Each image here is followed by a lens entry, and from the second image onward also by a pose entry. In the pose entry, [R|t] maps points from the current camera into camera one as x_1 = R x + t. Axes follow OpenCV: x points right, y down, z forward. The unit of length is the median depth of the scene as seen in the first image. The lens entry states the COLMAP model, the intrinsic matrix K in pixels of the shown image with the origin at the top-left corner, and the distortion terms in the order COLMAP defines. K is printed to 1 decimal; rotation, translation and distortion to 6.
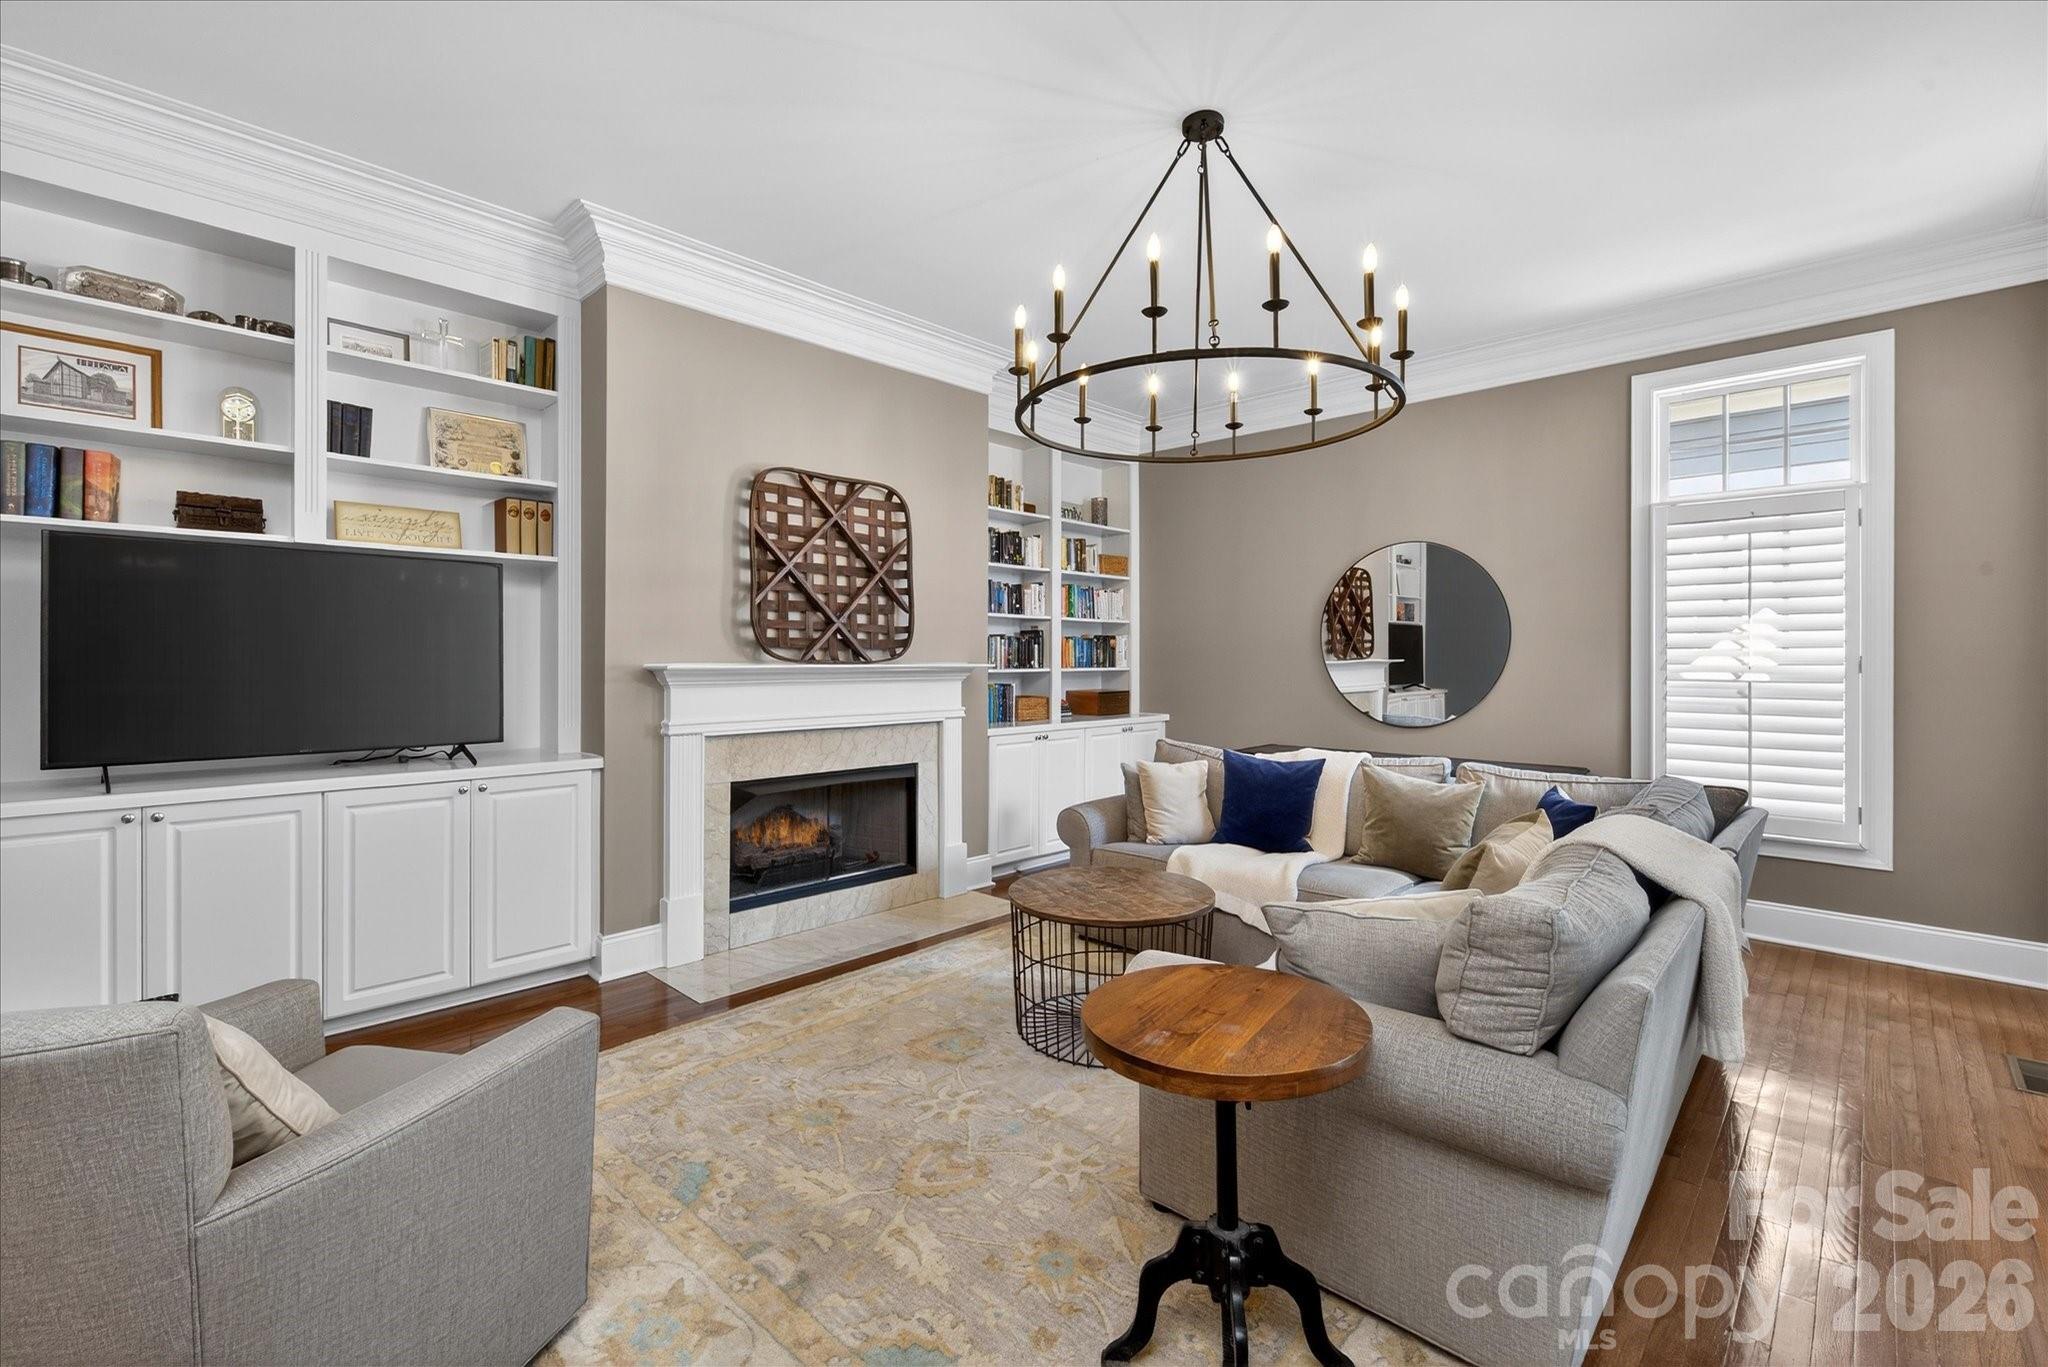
lens RADIAL K [[887.5, 0, 1024.5], [0, 887.5, 669.3], [0, 0, 1]] dist [0.000178, 0.000176]
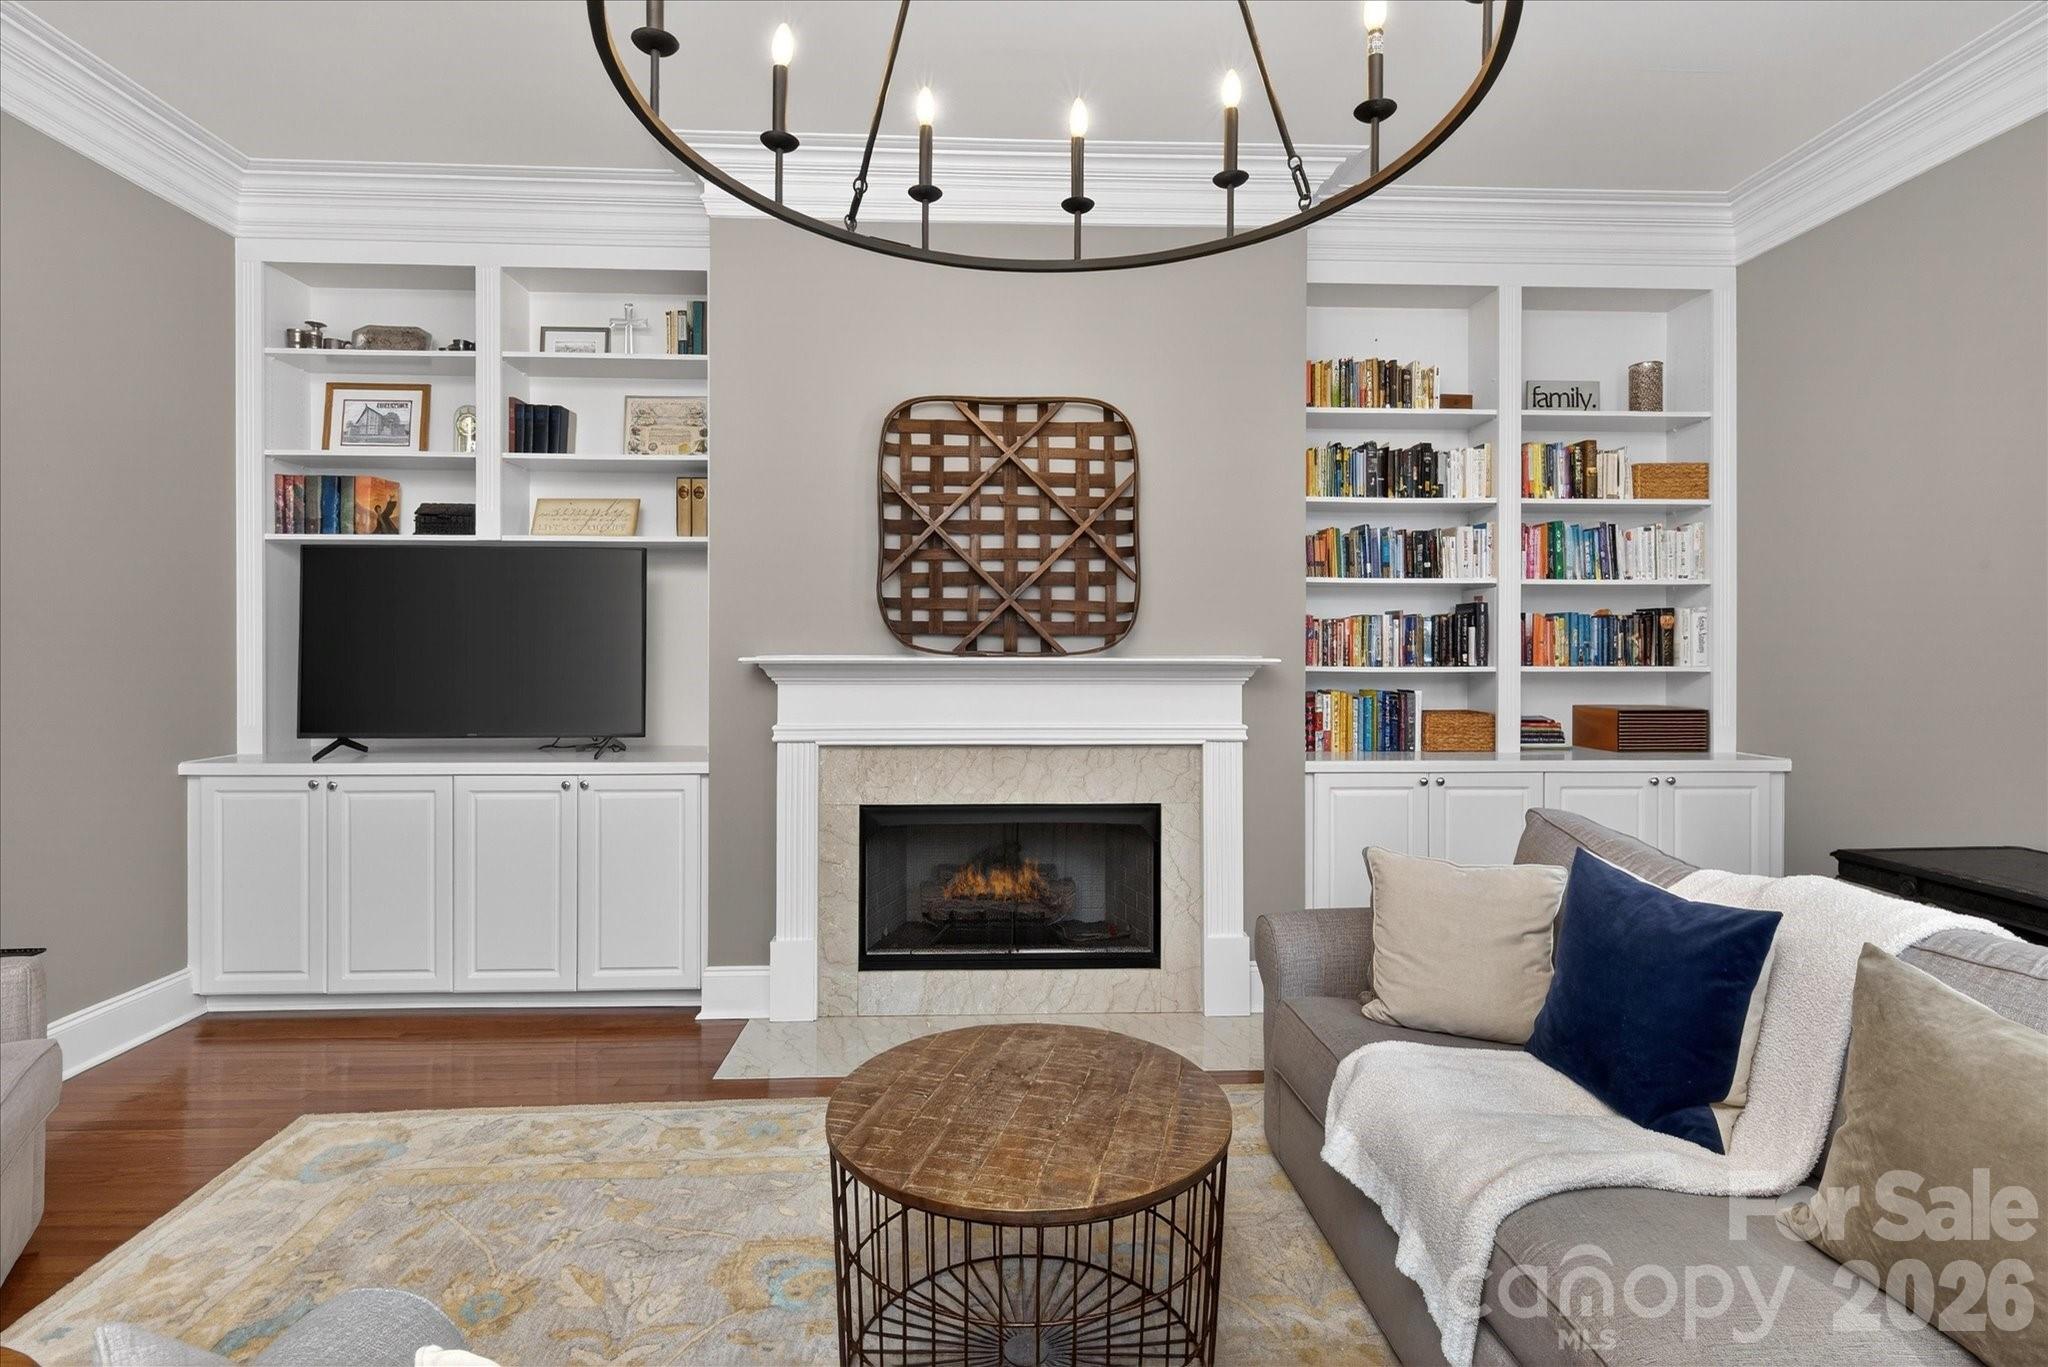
lens RADIAL K [[995.0, 0, 1024.3], [0, 995.0, 657.6], [0, 0, 1]] dist [-0.000495, -0.000483]
pose [[0.729192, 0.006039, -0.684283, 0.352804], [-0.009557, 0.999953, -0.001360, -0.004224], [0.684243, 0.007531, 0.729215, 0.417226]]
